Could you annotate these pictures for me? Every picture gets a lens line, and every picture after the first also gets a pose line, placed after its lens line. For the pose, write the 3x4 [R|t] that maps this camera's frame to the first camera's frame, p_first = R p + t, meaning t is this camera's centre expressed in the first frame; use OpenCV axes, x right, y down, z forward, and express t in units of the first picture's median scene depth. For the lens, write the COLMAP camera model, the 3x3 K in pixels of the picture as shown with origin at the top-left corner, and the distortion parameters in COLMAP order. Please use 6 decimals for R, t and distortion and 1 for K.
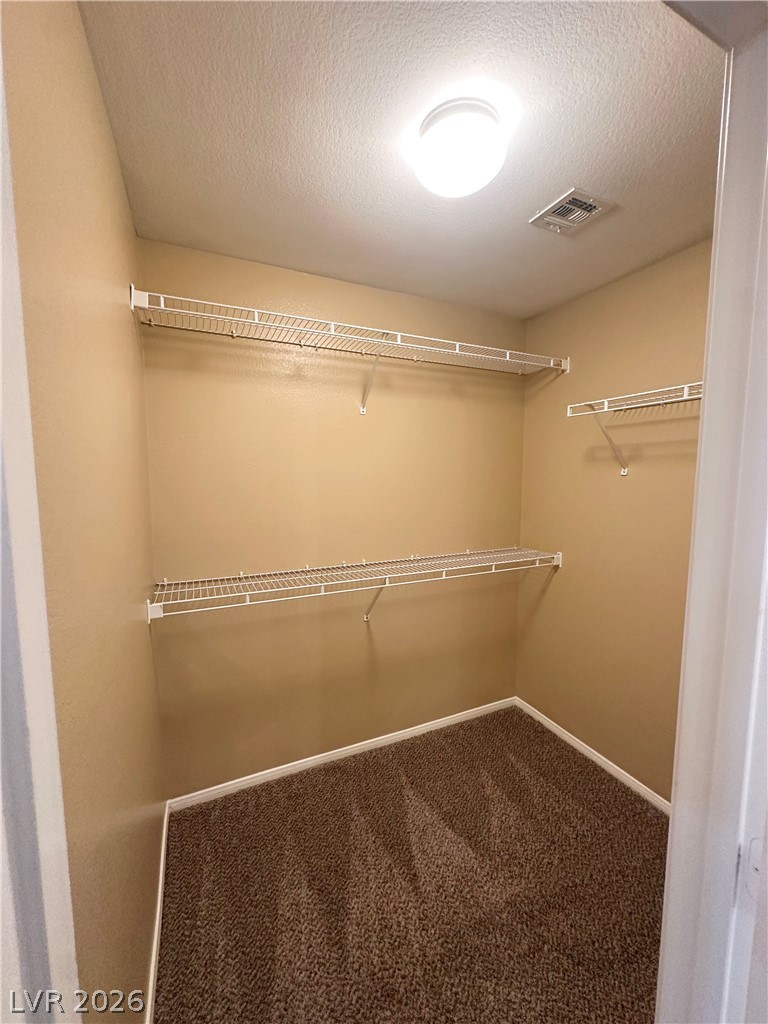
lens RADIAL K [[409.0, 0, 384.4], [0, 409.0, 509.1], [0, 0, 1]] dist [-0.002715, -0.000290]
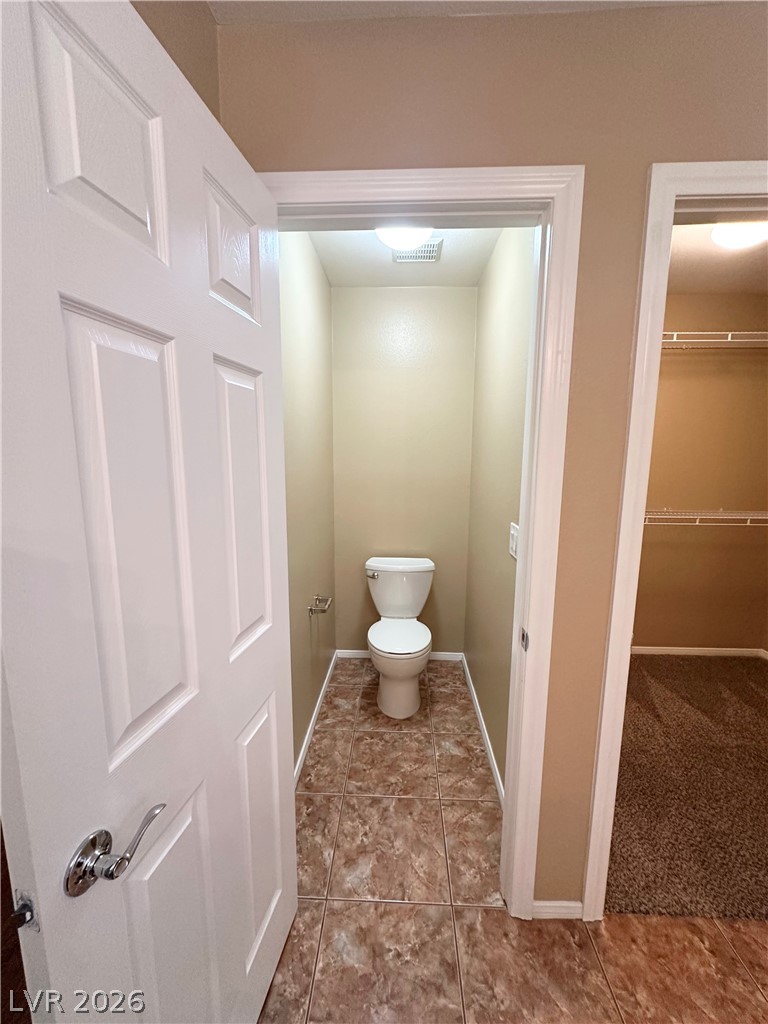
lens RADIAL K [[409.0, 0, 382.7], [0, 409.0, 517.3], [0, 0, 1]] dist [-0.002715, -0.000290]
pose [[0.887435, 0.065144, -0.456307, -0.148916], [-0.033054, 0.996408, 0.077967, 0.085577], [0.459747, -0.054108, 0.886400, -0.586678]]
